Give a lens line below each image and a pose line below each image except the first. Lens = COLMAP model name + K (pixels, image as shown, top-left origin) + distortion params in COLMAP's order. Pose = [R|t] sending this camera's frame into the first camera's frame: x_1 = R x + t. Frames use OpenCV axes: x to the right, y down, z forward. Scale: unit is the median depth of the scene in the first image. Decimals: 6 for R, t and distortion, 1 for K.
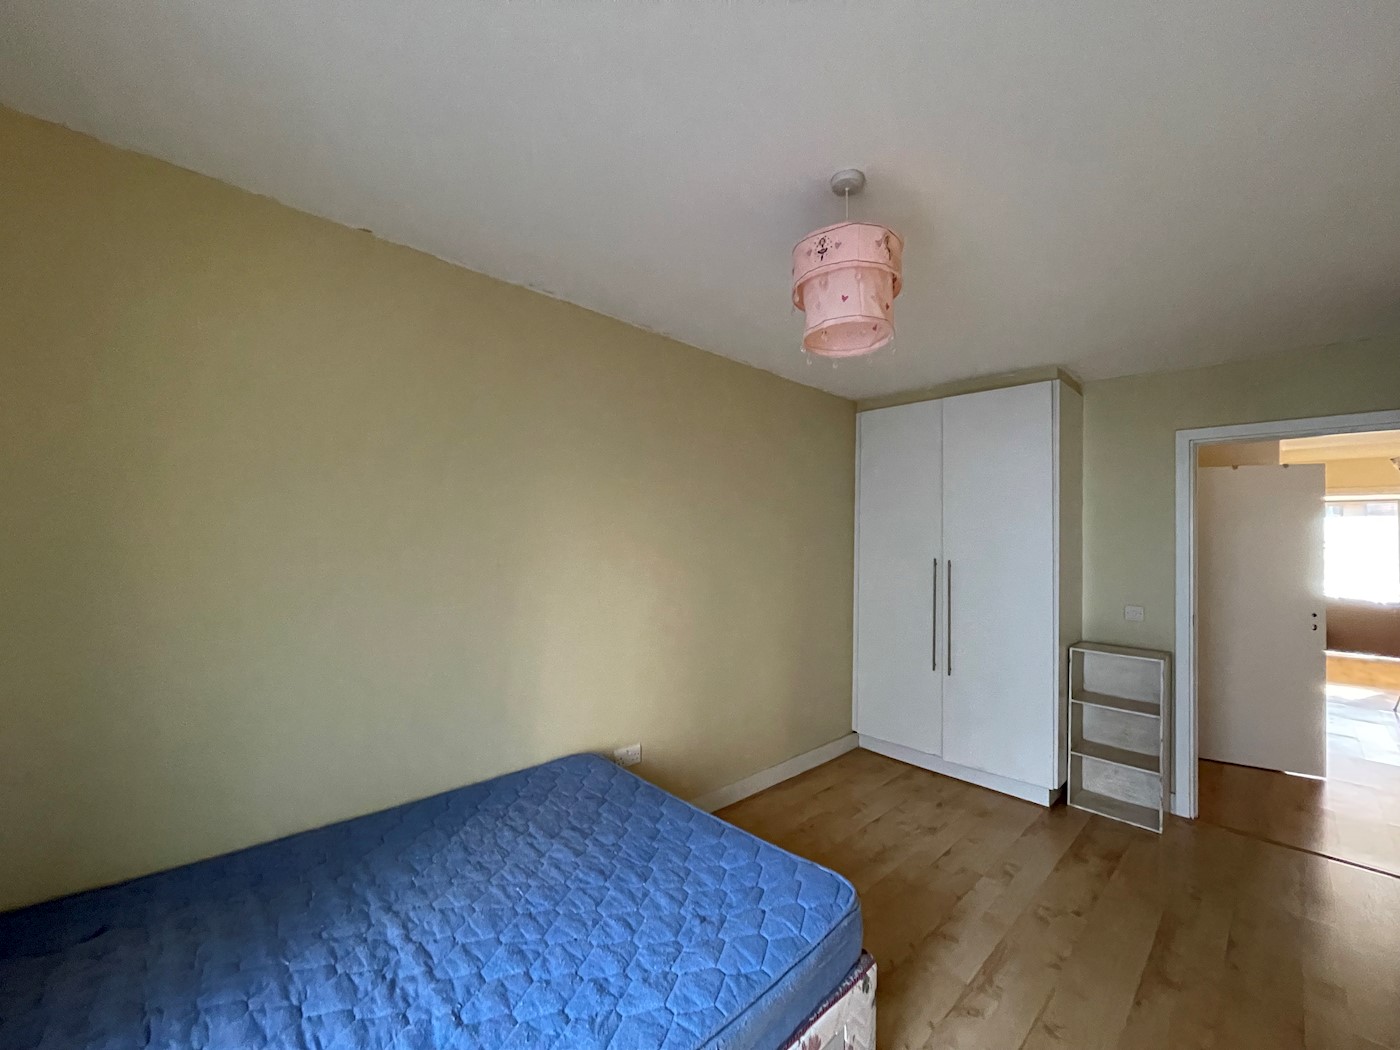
lens RADIAL K [[550.3, 0, 700.0], [0, 550.3, 525.0], [0, 0, 1]] dist [-0.008065, 0.000199]
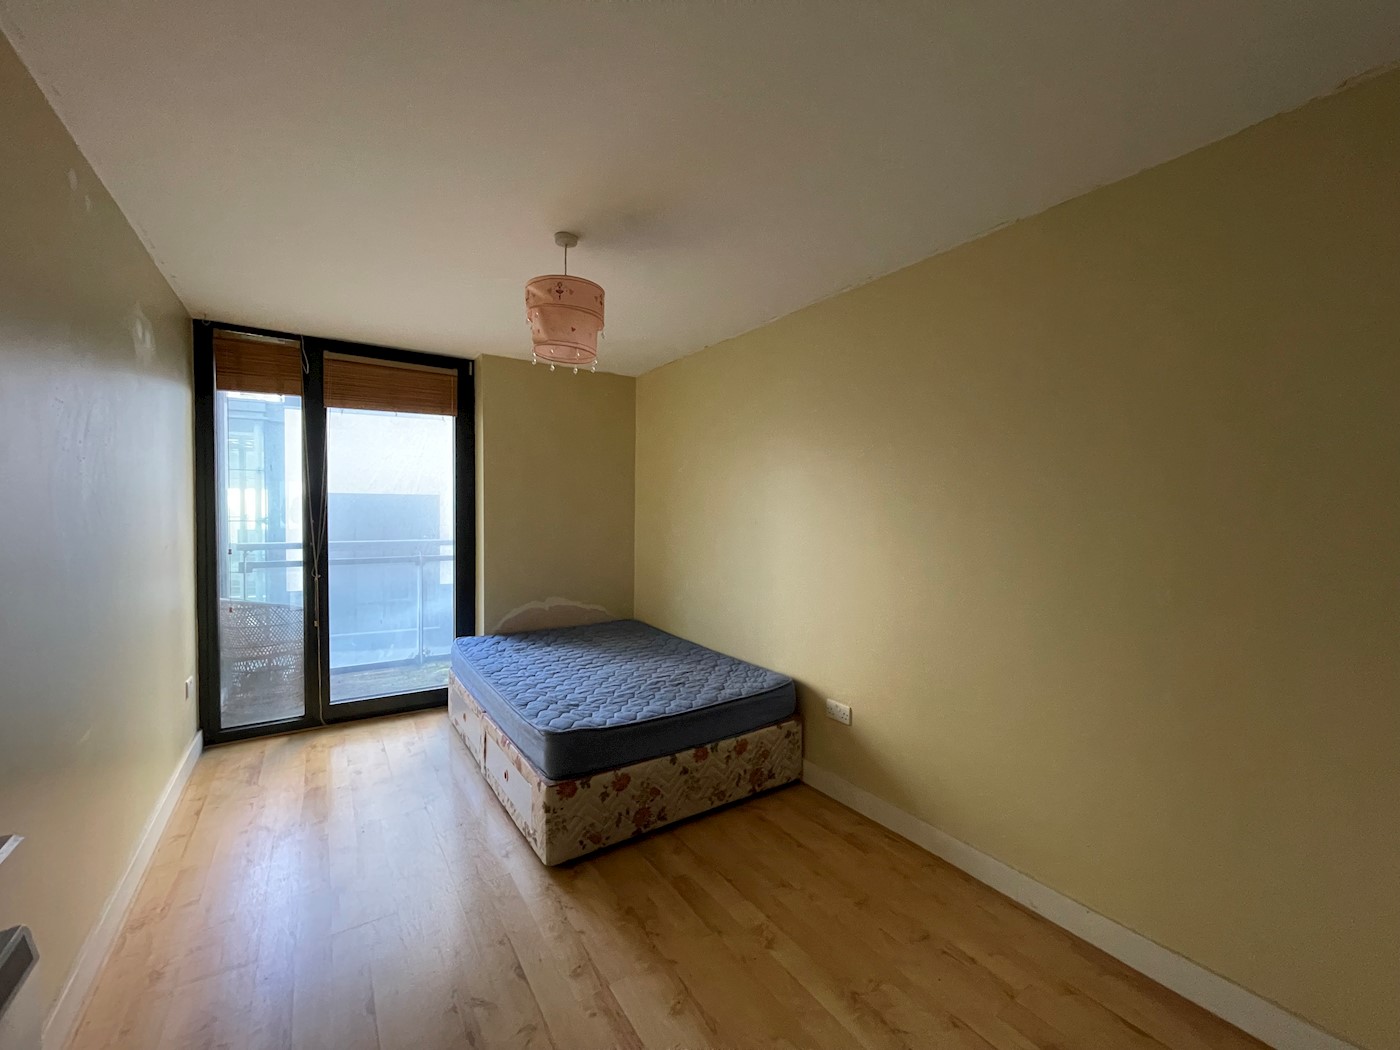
lens RADIAL K [[550.3, 0, 700.0], [0, 550.3, 525.0], [0, 0, 1]] dist [-0.008065, 0.000199]
pose [[-0.148076, 0.021634, -0.988739, 1.305019], [0.020521, 0.999613, 0.018799, 0.057950], [0.988763, -0.017506, -0.148462, 1.254151]]
